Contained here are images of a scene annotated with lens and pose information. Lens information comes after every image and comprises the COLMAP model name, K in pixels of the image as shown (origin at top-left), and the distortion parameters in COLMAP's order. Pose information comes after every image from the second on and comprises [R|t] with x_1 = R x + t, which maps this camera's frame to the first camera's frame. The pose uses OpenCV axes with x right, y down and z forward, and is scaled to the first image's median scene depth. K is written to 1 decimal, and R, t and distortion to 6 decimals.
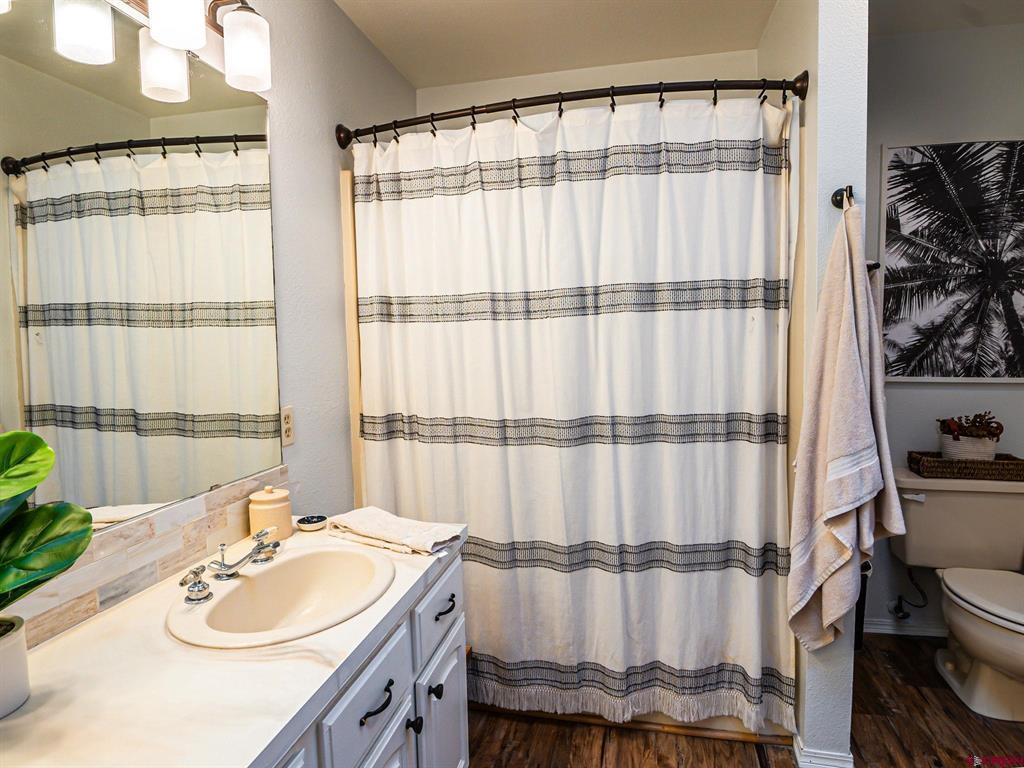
lens RADIAL K [[557.2, 0, 507.6], [0, 557.2, 381.0], [0, 0, 1]] dist [-0.025748, -0.003260]
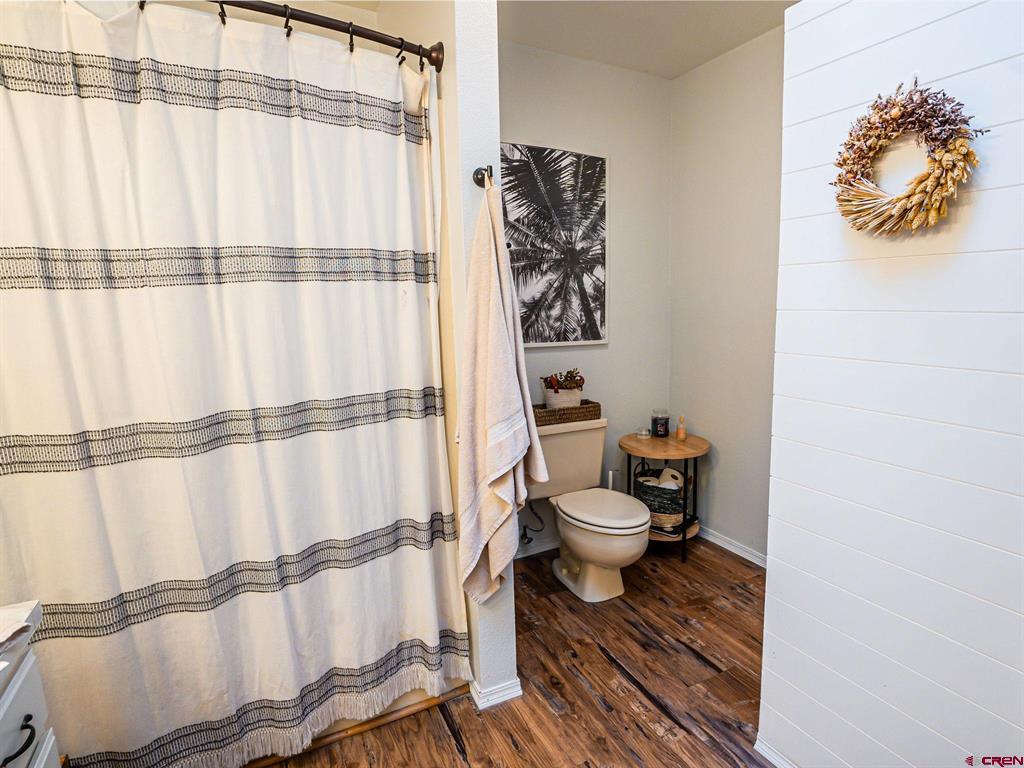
lens RADIAL K [[518.4, 0, 515.6], [0, 518.4, 378.4], [0, 0, 1]] dist [-0.022860, -0.002012]
pose [[0.741415, -0.091351, 0.664799, -0.027203], [0.056086, 0.995660, 0.074266, -0.017172], [-0.668698, -0.017776, 0.743321, 0.182042]]
